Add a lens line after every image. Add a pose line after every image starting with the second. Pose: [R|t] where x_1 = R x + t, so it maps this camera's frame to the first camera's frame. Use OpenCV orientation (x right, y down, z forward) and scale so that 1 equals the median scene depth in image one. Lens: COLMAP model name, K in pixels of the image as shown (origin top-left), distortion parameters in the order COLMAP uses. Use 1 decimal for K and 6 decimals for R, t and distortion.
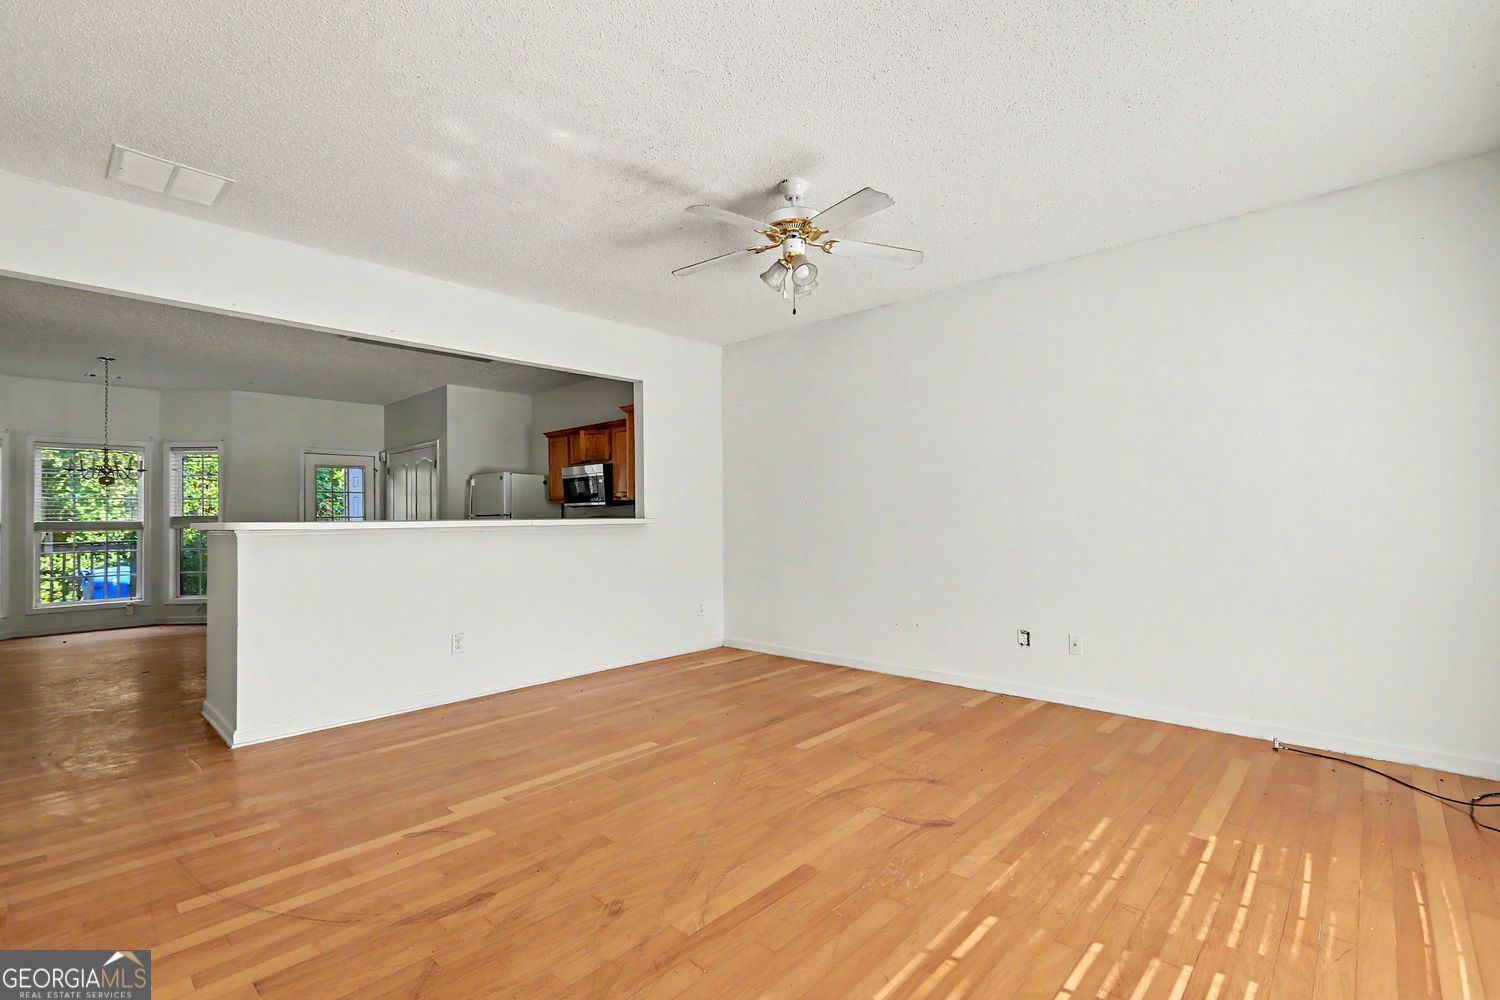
lens RADIAL K [[679.4, 0, 741.5], [0, 679.4, 511.6], [0, 0, 1]] dist [-0.001989, 0.000059]
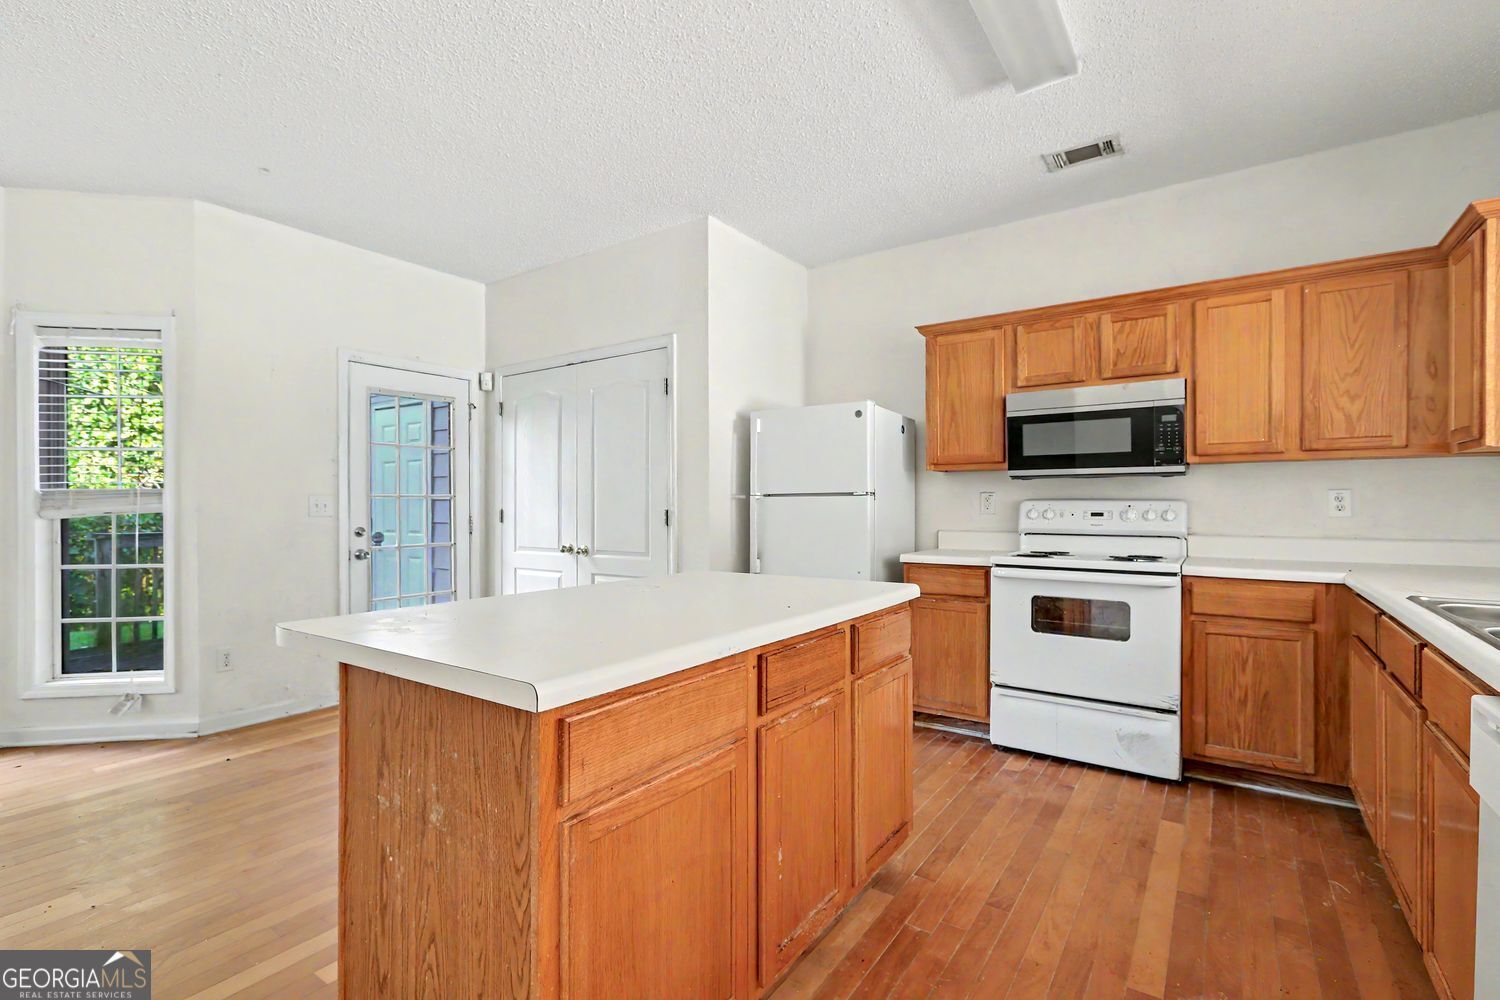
lens RADIAL K [[690.5, 0, 744.6], [0, 690.5, 509.0], [0, 0, 1]] dist [0.004013, 0.000251]
pose [[0.989220, 0.007983, 0.146219, -1.047048], [-0.009966, 0.999868, 0.012839, 0.021610], [-0.146097, -0.014158, 0.989169, 1.136058]]
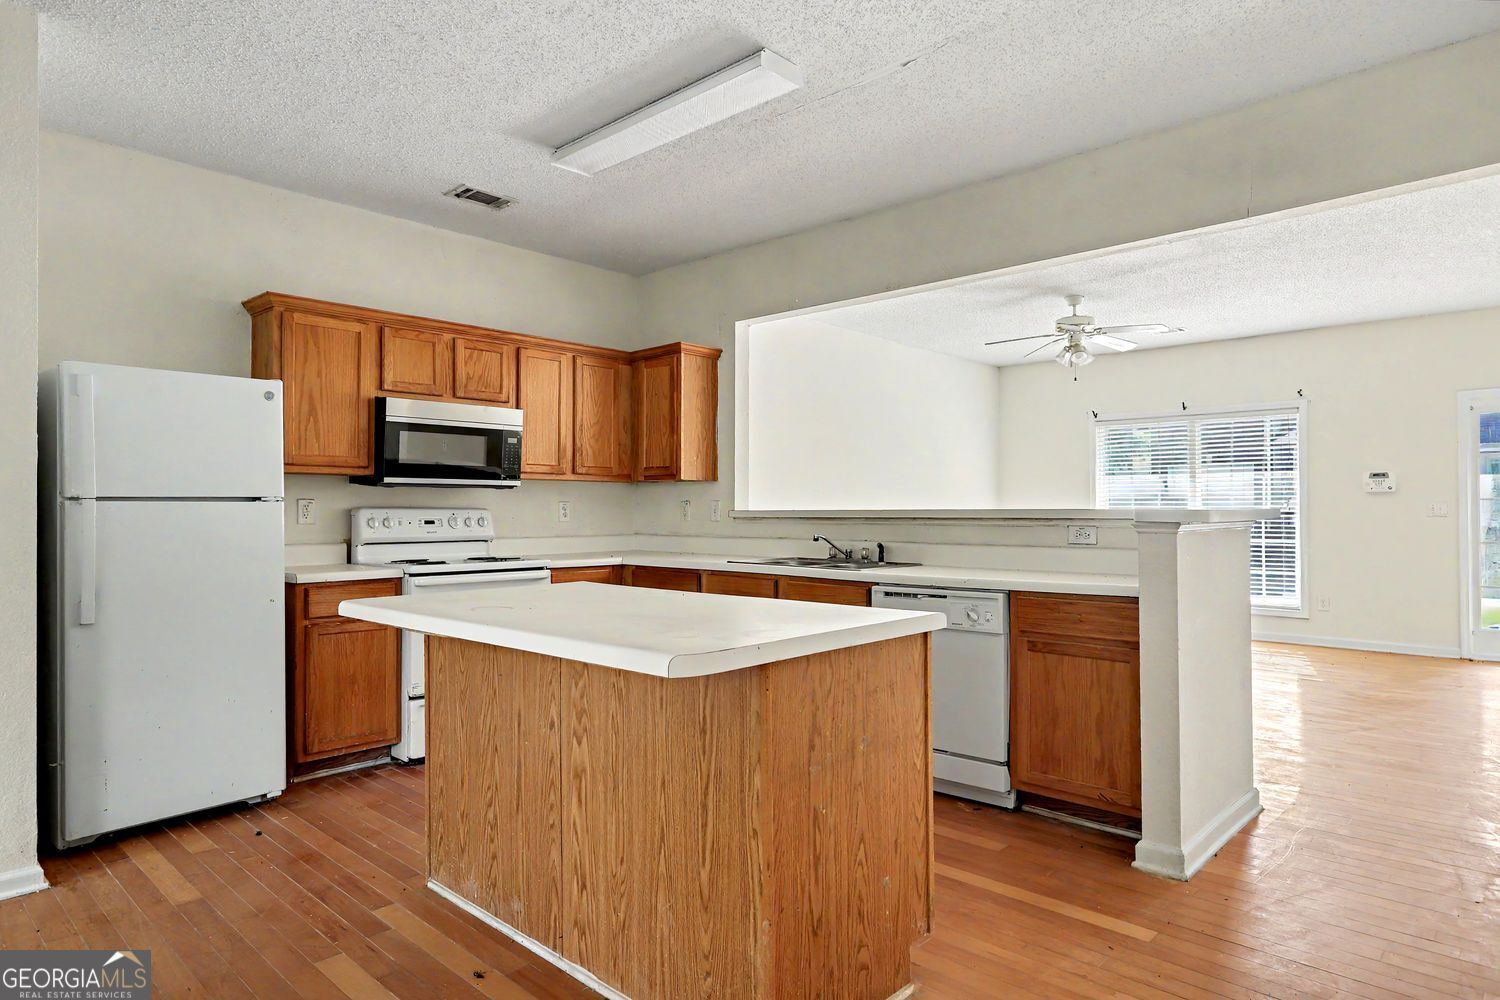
lens RADIAL K [[877.5, 0, 745.0], [0, 877.5, 501.1], [0, 0, 1]] dist [-0.003197, 0.000404]
pose [[-0.001996, 0.021621, 0.999764, -1.722366], [-0.005615, 0.999750, -0.021632, 0.031421], [-0.999982, -0.005656, -0.001874, 1.570535]]
